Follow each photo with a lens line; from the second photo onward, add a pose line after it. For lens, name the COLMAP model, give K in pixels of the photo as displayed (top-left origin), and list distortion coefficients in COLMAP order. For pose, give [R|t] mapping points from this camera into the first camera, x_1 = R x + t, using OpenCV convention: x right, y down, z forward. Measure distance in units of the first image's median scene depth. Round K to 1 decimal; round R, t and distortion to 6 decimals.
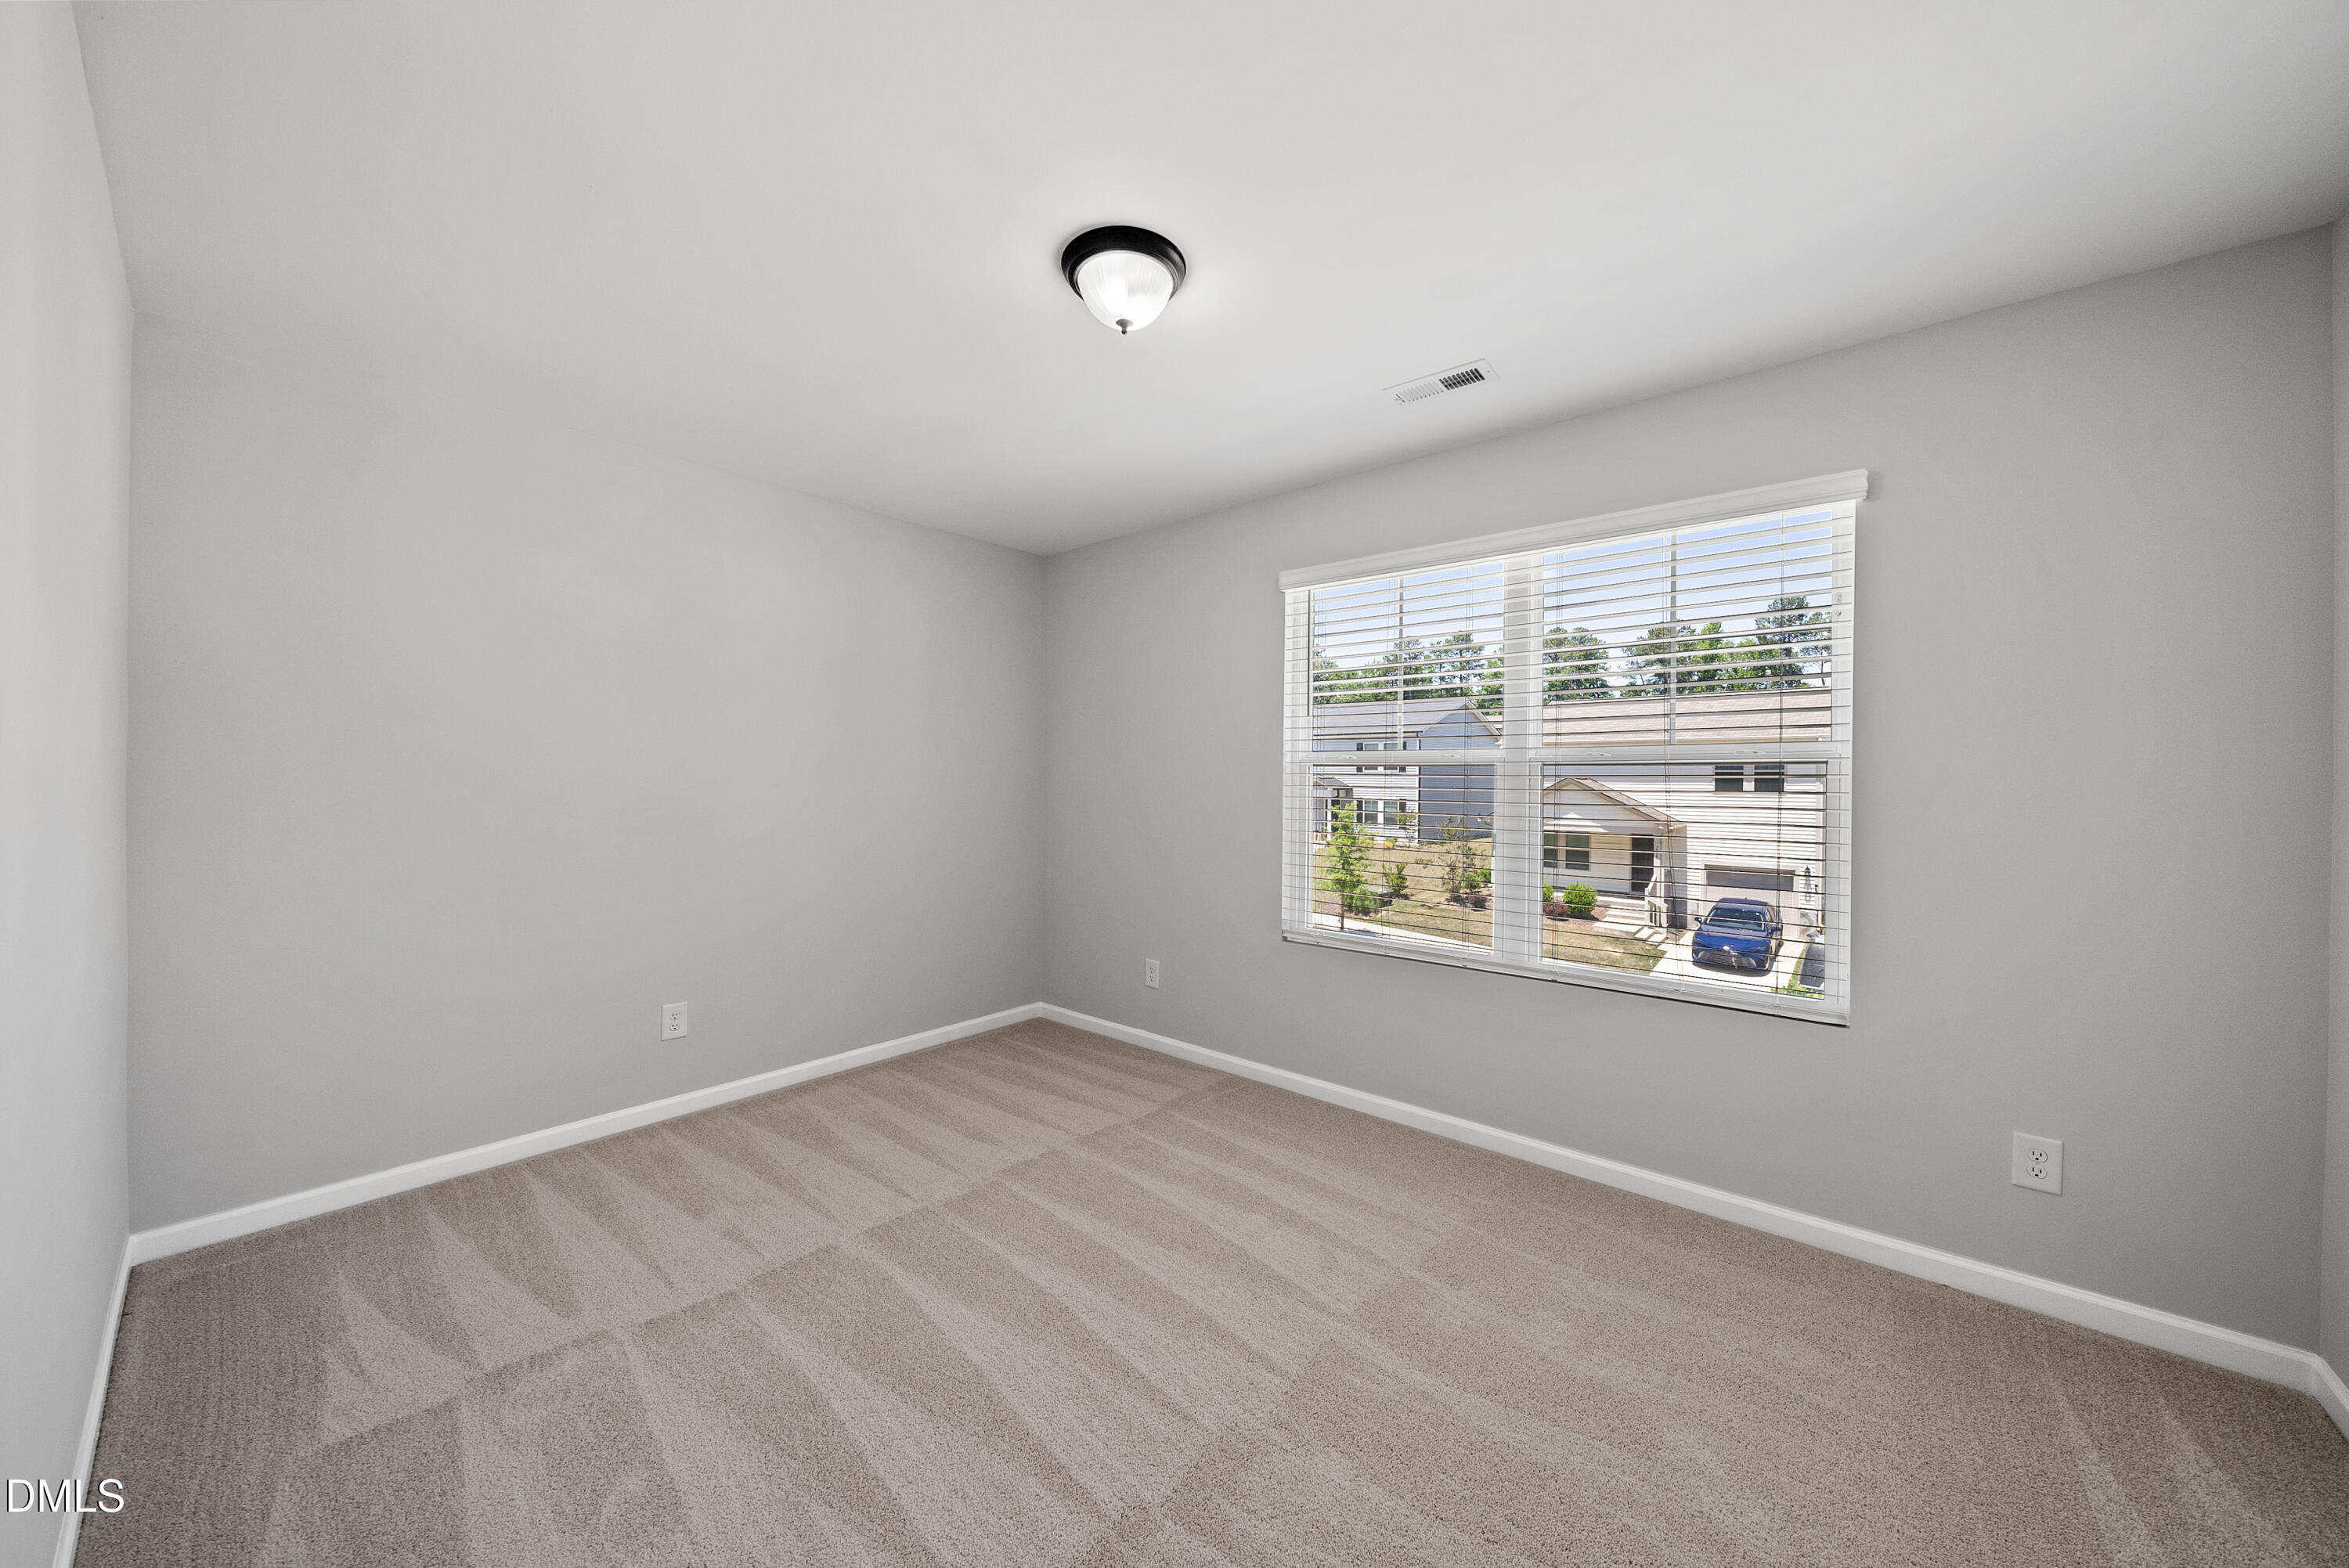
lens RADIAL K [[825.8, 0, 1165.0], [0, 825.8, 774.8], [0, 0, 1]] dist [-0.009338, 0.000750]
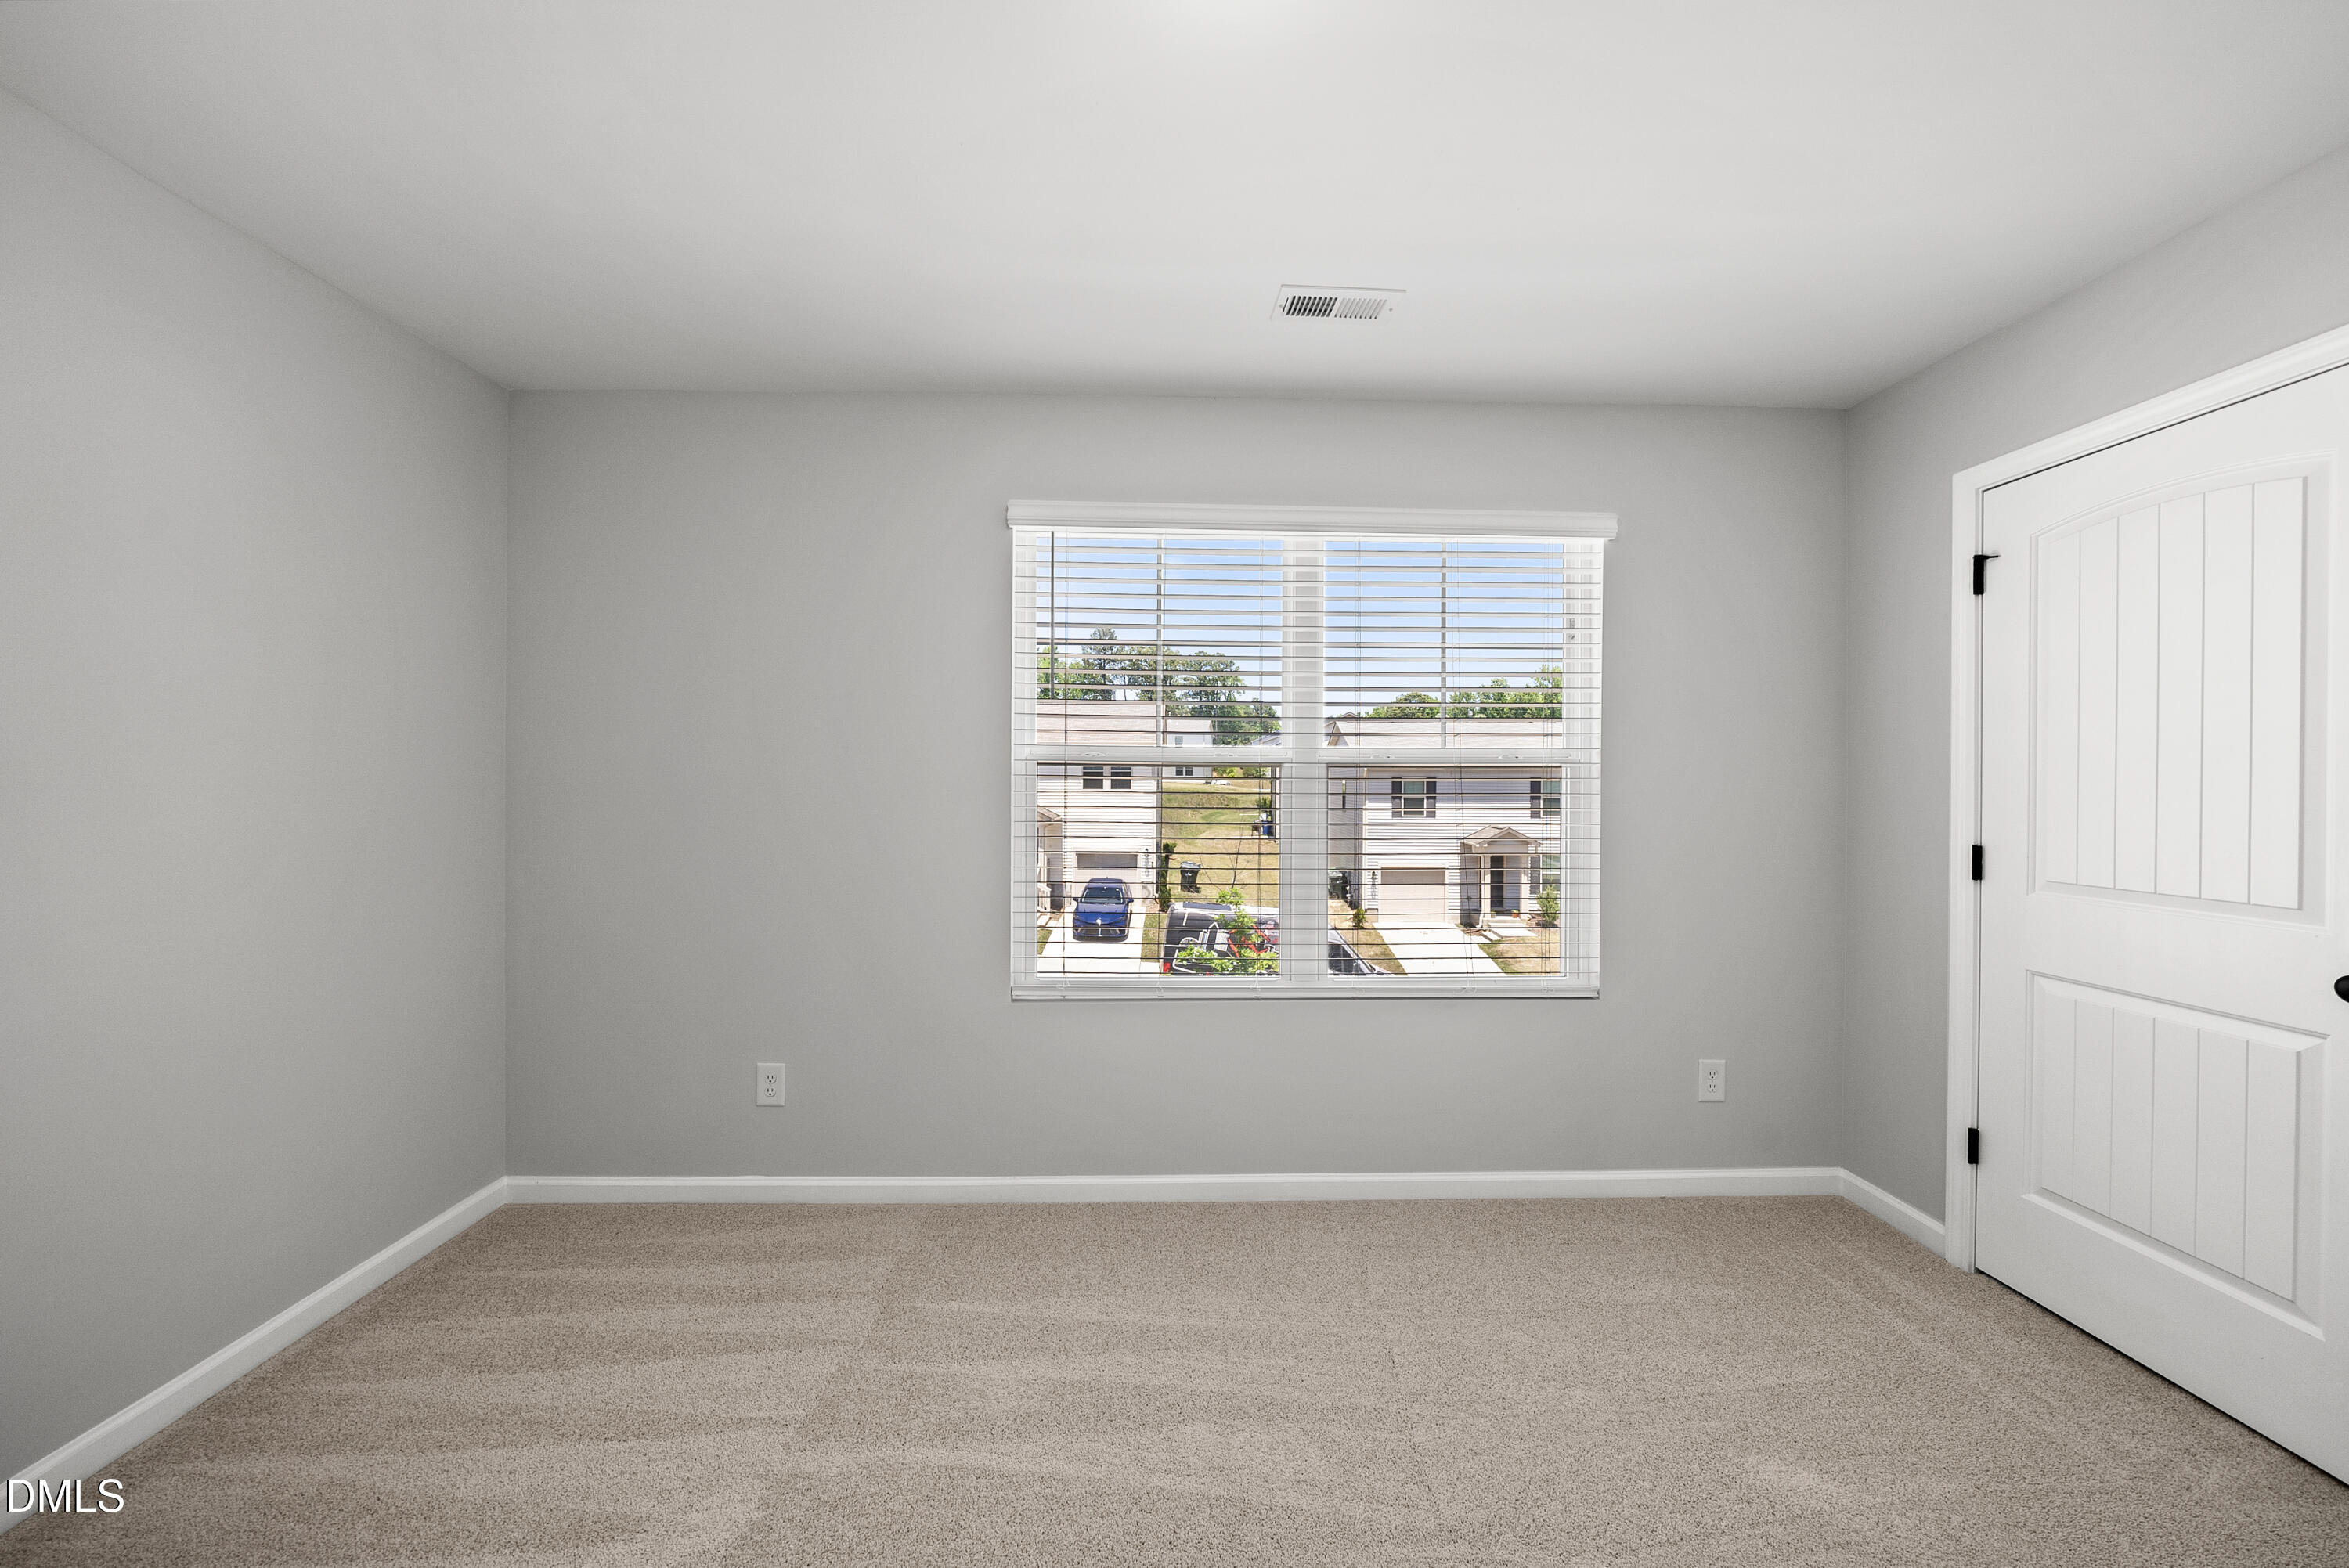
lens RADIAL K [[825.8, 0, 1168.2], [0, 825.8, 781.5], [0, 0, 1]] dist [-0.009338, 0.000750]
pose [[0.737949, -0.004425, 0.674842, -0.247635], [-0.002090, 0.999959, 0.008843, -0.002660], [-0.674853, -0.007936, 0.737909, 0.358242]]
